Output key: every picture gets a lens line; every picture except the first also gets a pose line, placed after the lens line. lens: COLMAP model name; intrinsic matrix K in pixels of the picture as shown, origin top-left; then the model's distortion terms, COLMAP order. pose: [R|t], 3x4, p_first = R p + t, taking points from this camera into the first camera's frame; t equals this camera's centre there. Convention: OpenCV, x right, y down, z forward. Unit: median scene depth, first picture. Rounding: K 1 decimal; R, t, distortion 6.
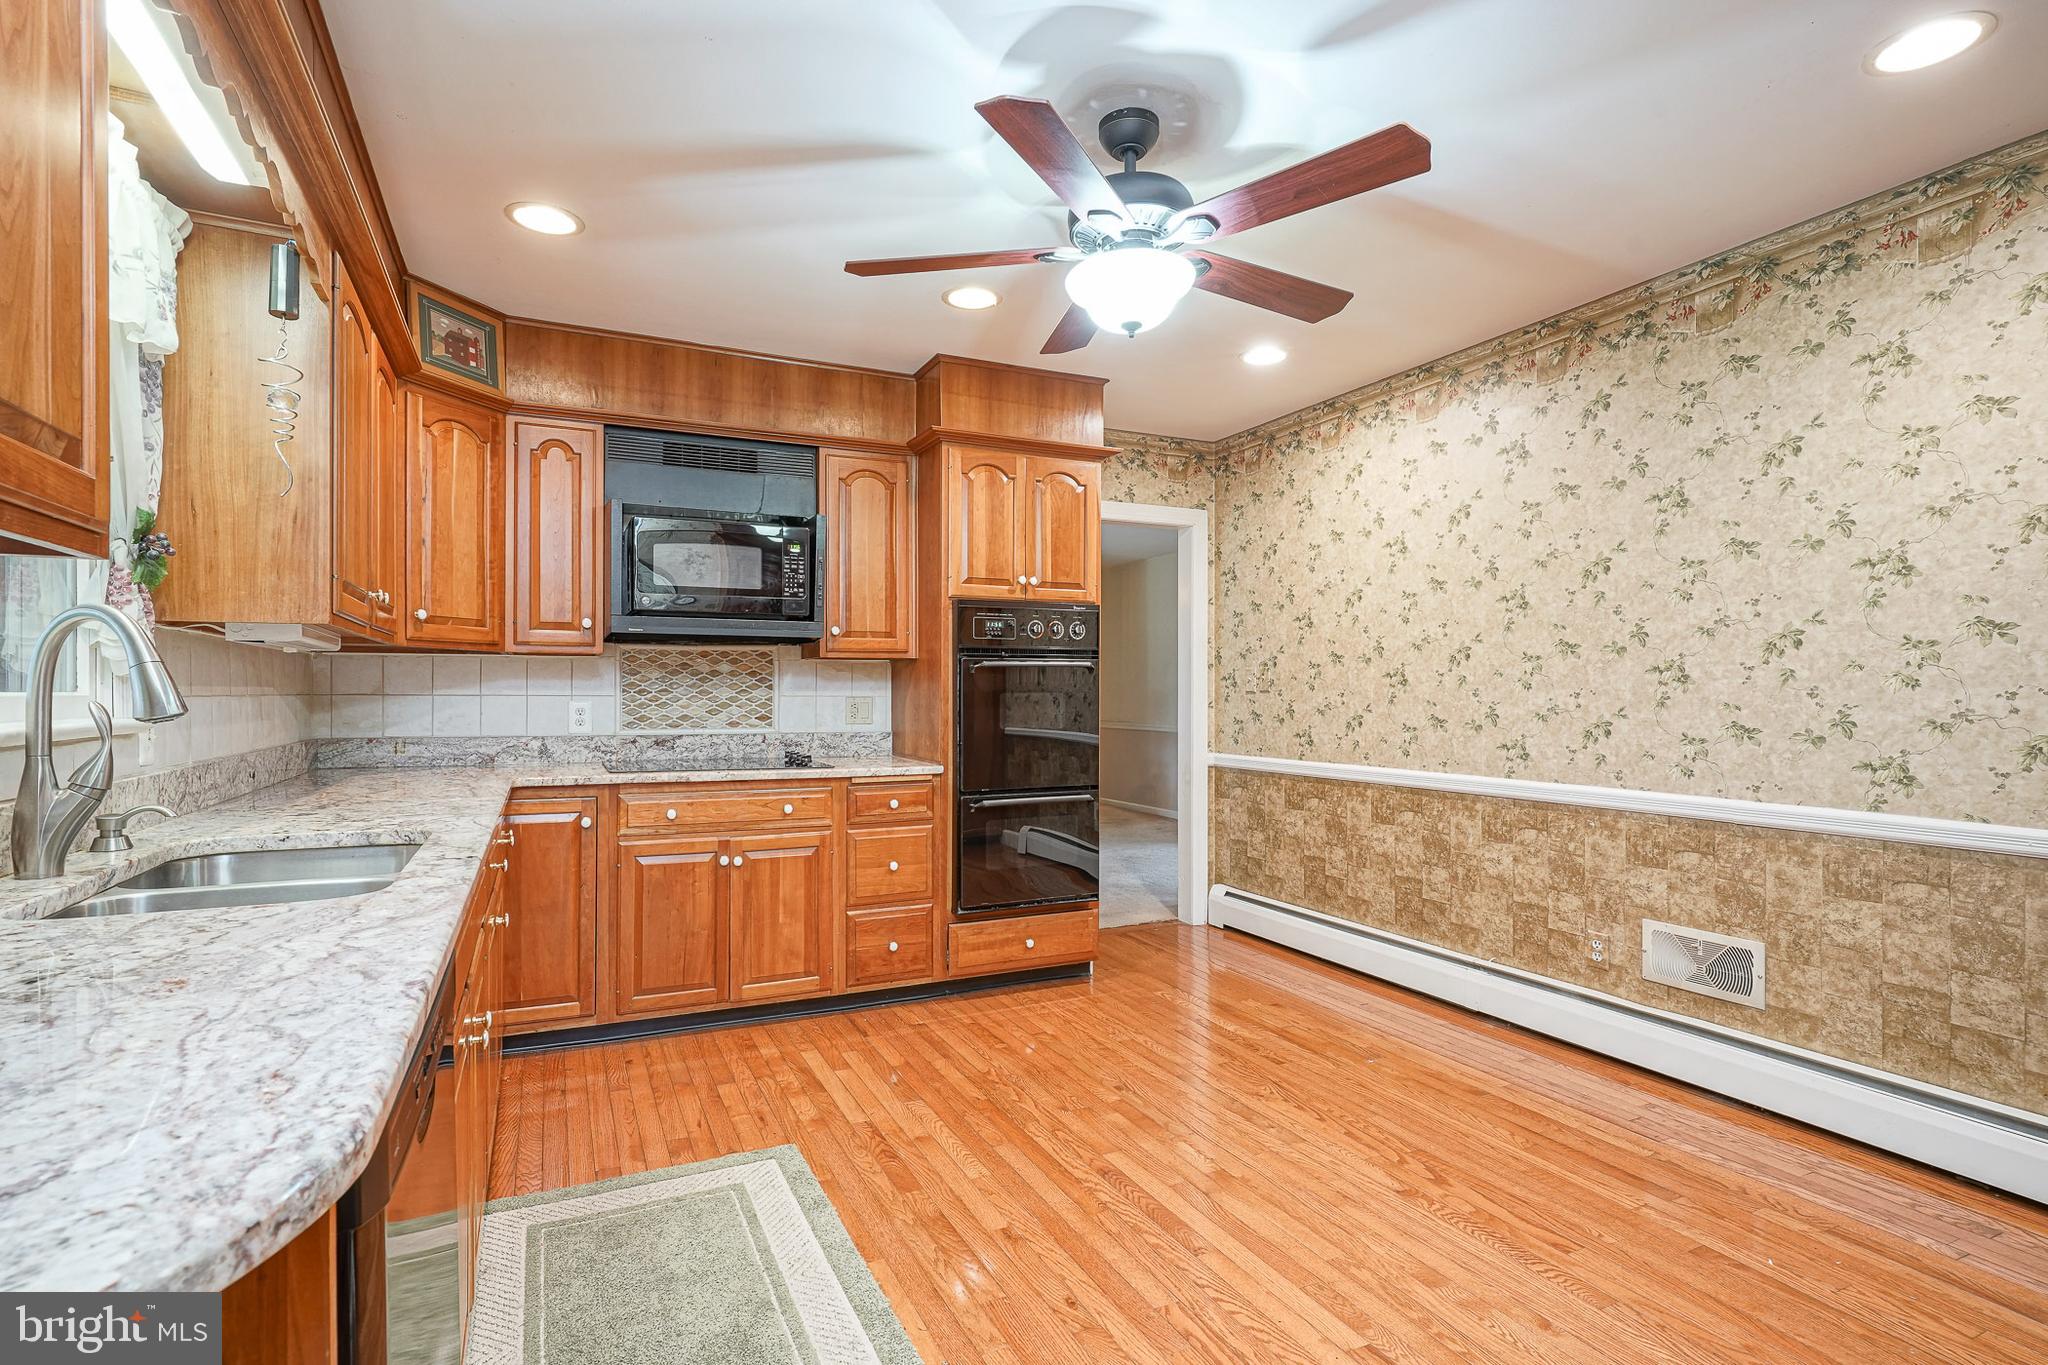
lens RADIAL K [[992.6, 0, 1030.7], [0, 992.6, 693.3], [0, 0, 1]] dist [-0.010638, 0.004693]
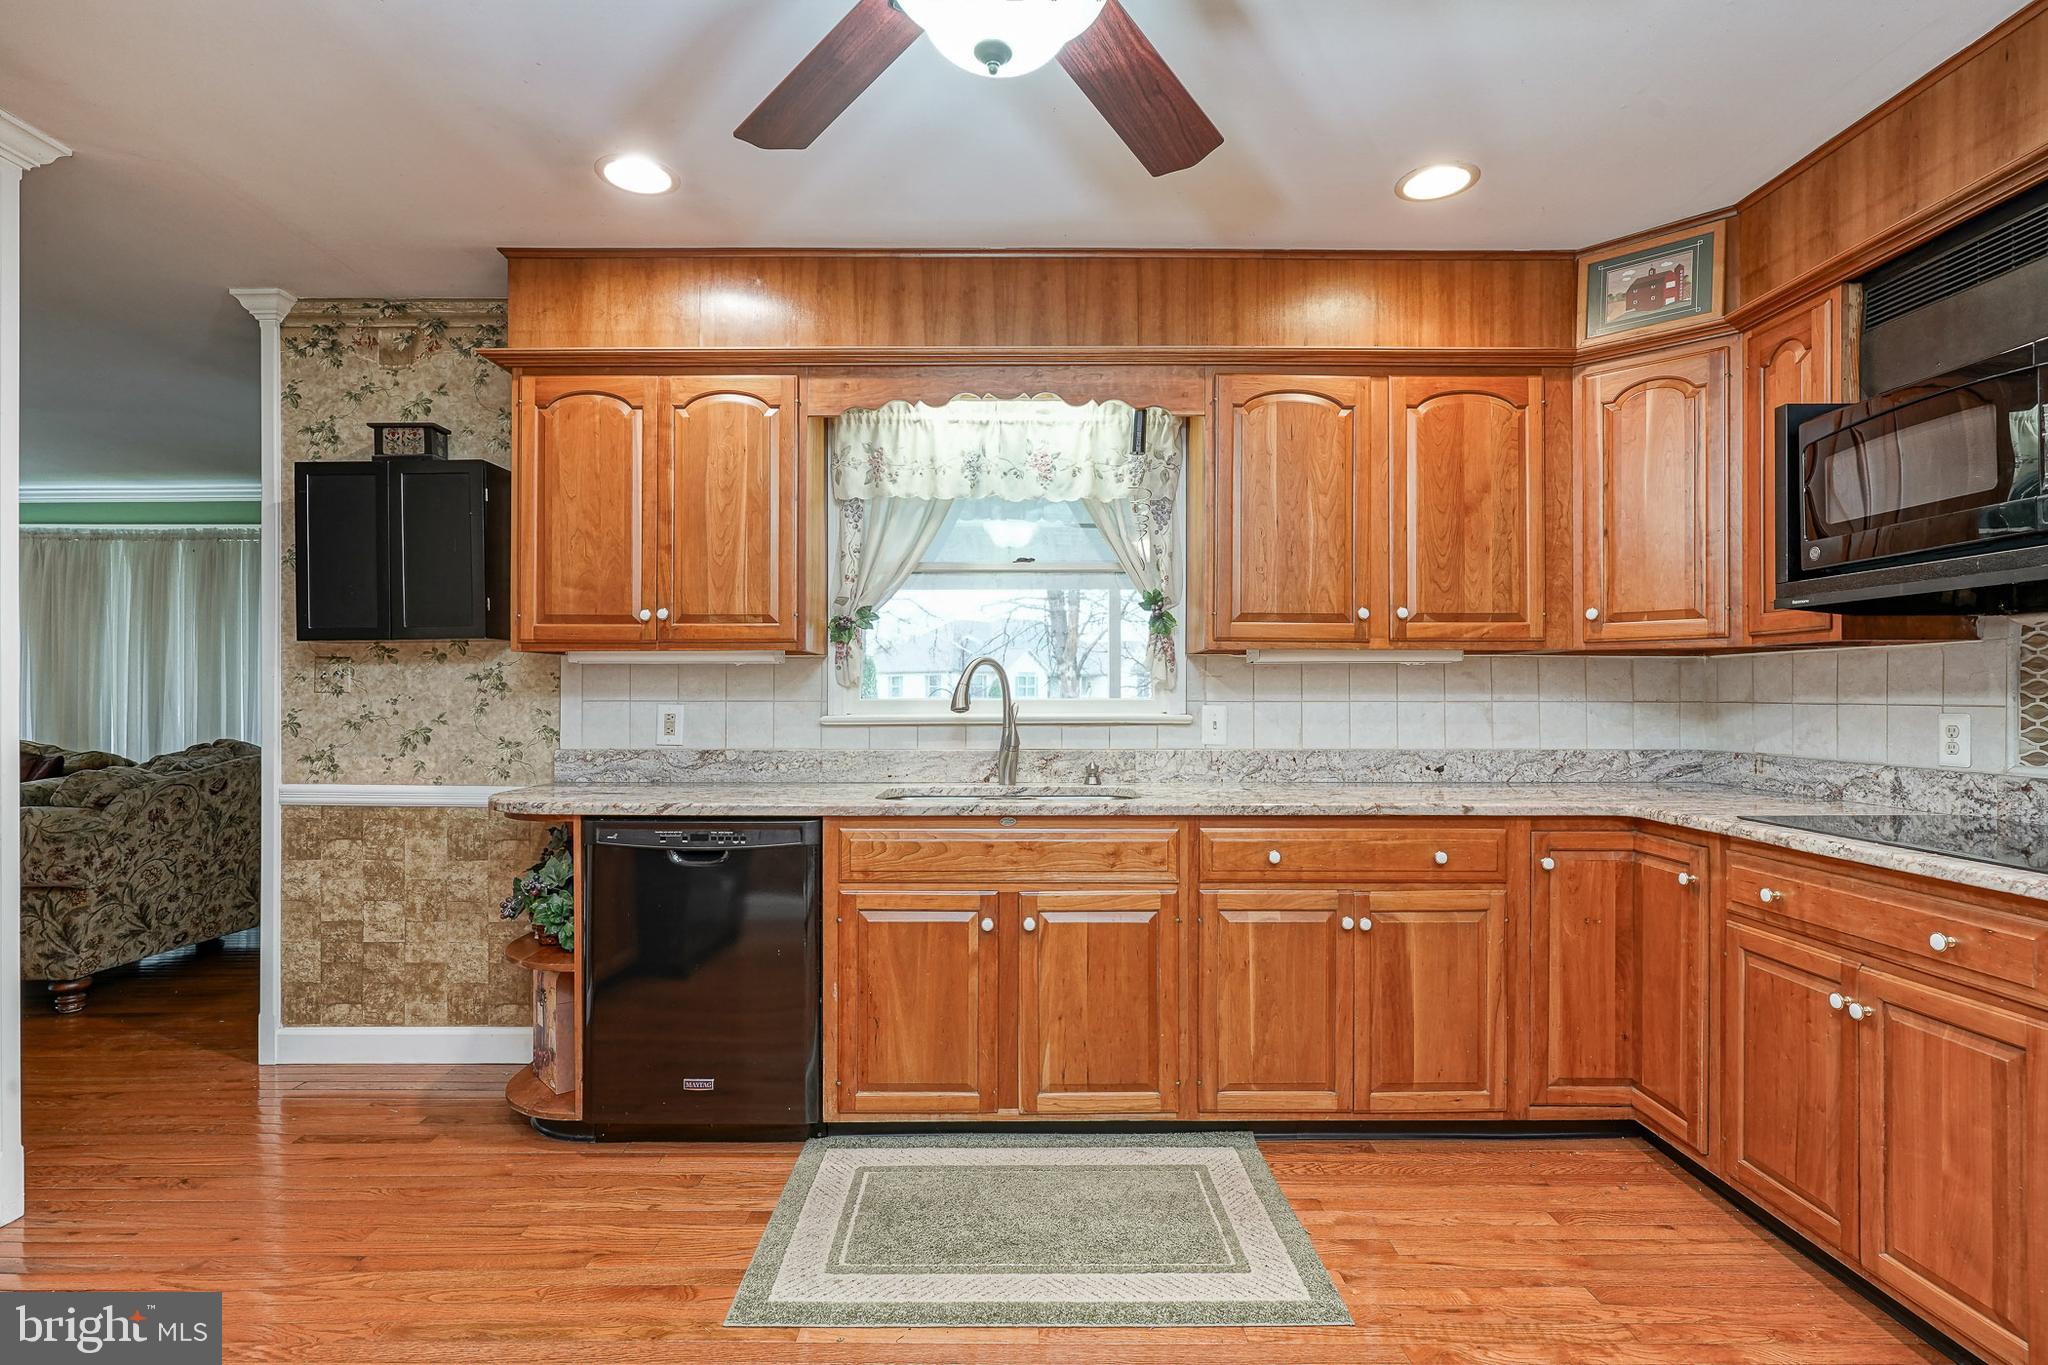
lens RADIAL K [[992.6, 0, 1014.7], [0, 992.6, 693.9], [0, 0, 1]] dist [-0.010638, 0.004693]
pose [[-0.424861, -0.004675, -0.905246, 0.383684], [-0.004656, 0.999985, -0.002979, -0.000423], [0.905246, 0.002950, -0.424877, 0.795580]]
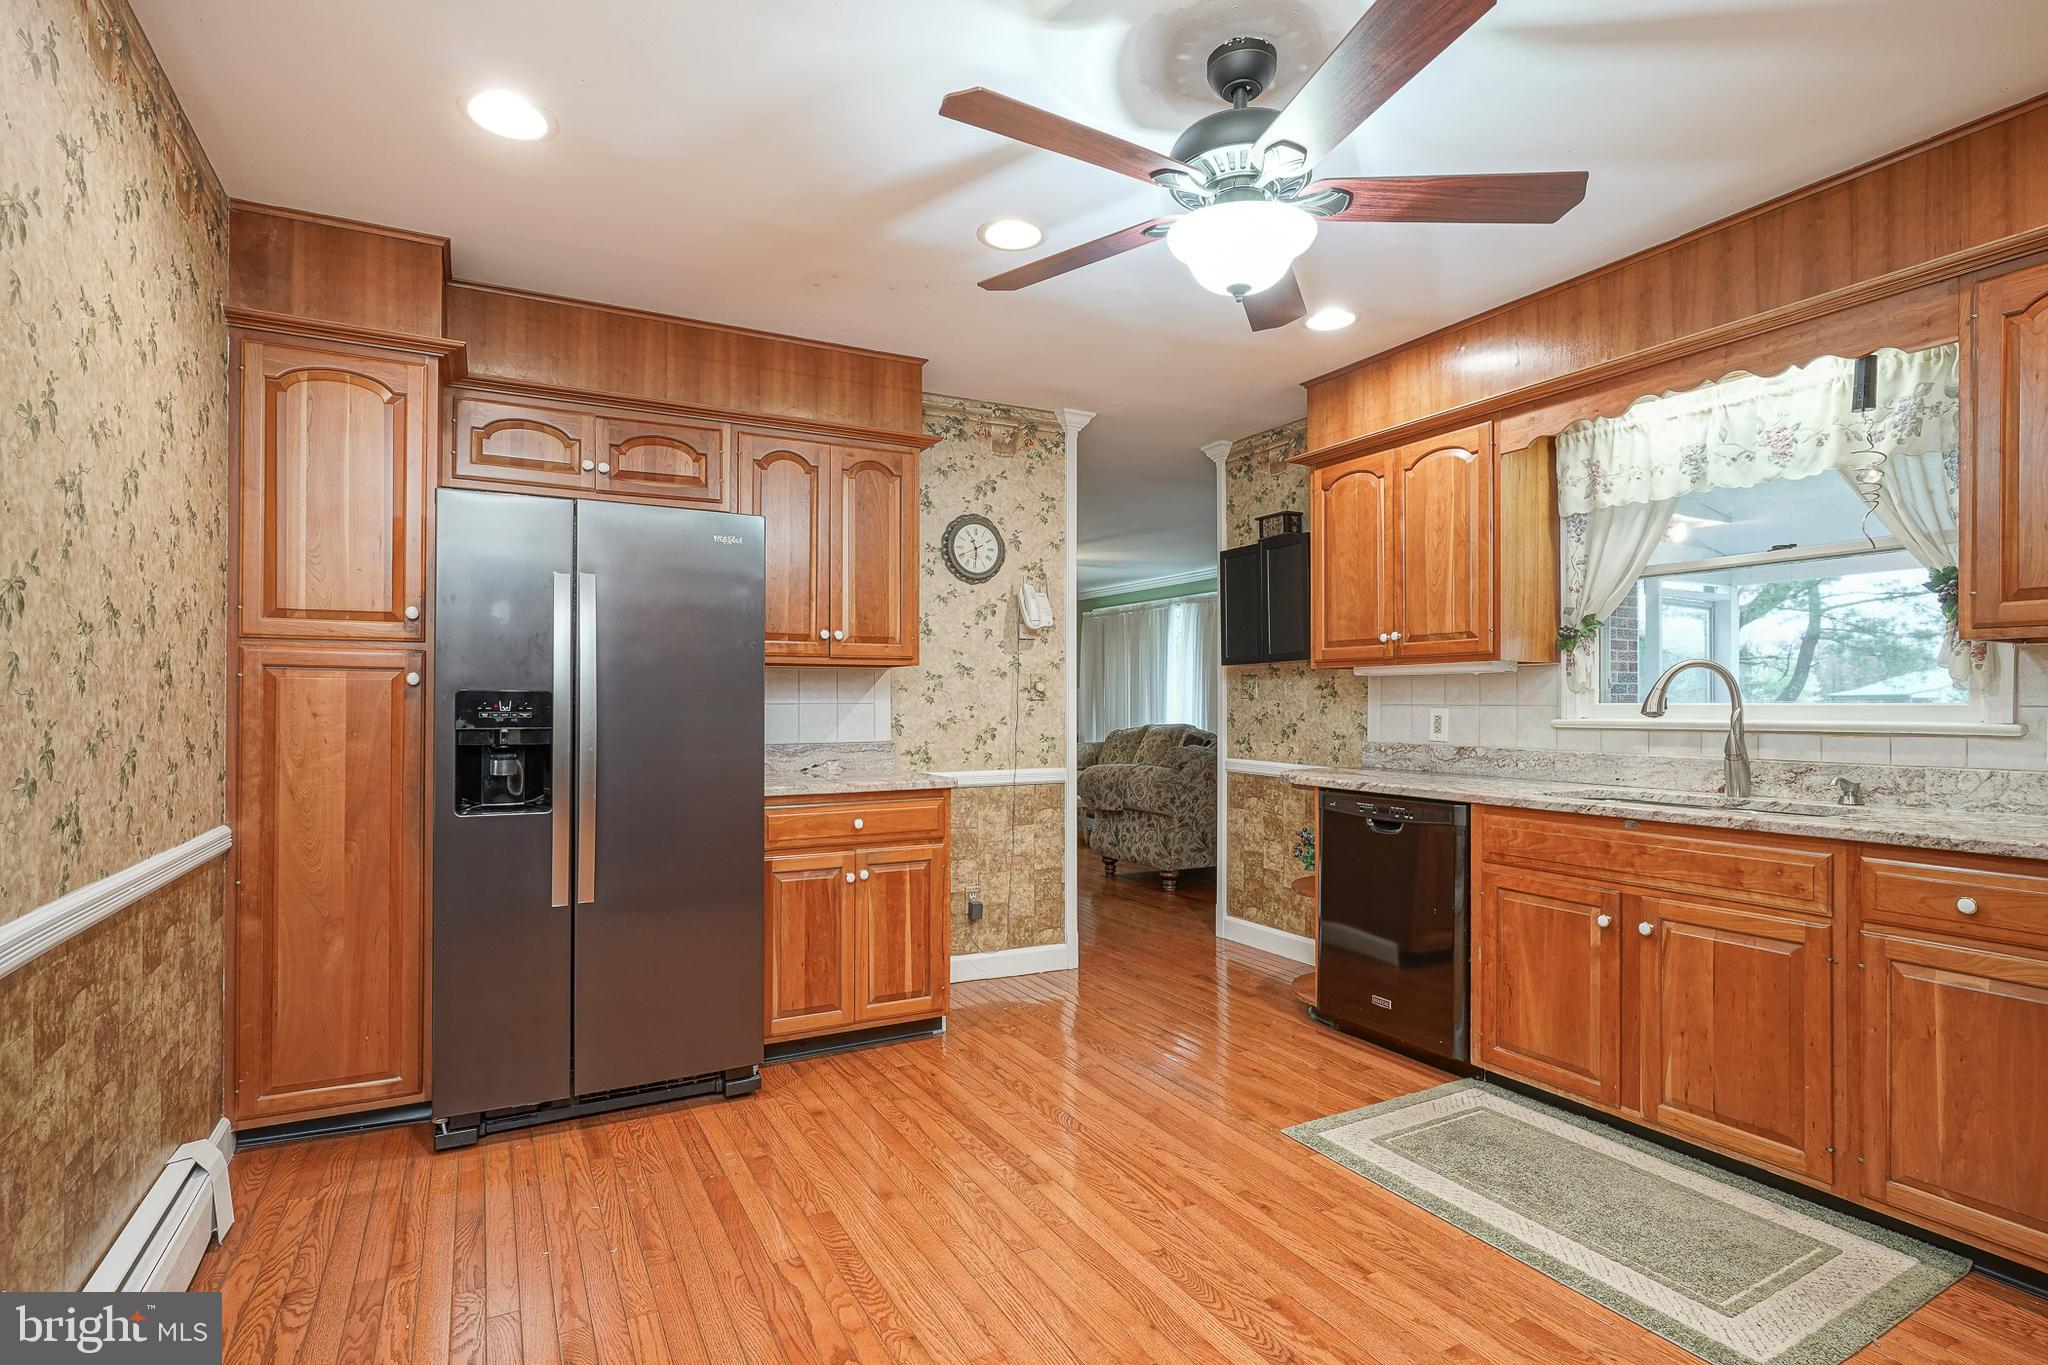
lens RADIAL K [[992.6, 0, 1024.1], [0, 992.6, 696.8], [0, 0, 1]] dist [-0.010638, 0.004693]
pose [[-0.998398, -0.001406, -0.056567, 0.212667], [-0.001318, 0.999998, -0.001578, -0.001965], [0.056569, -0.001500, -0.998398, 1.198619]]
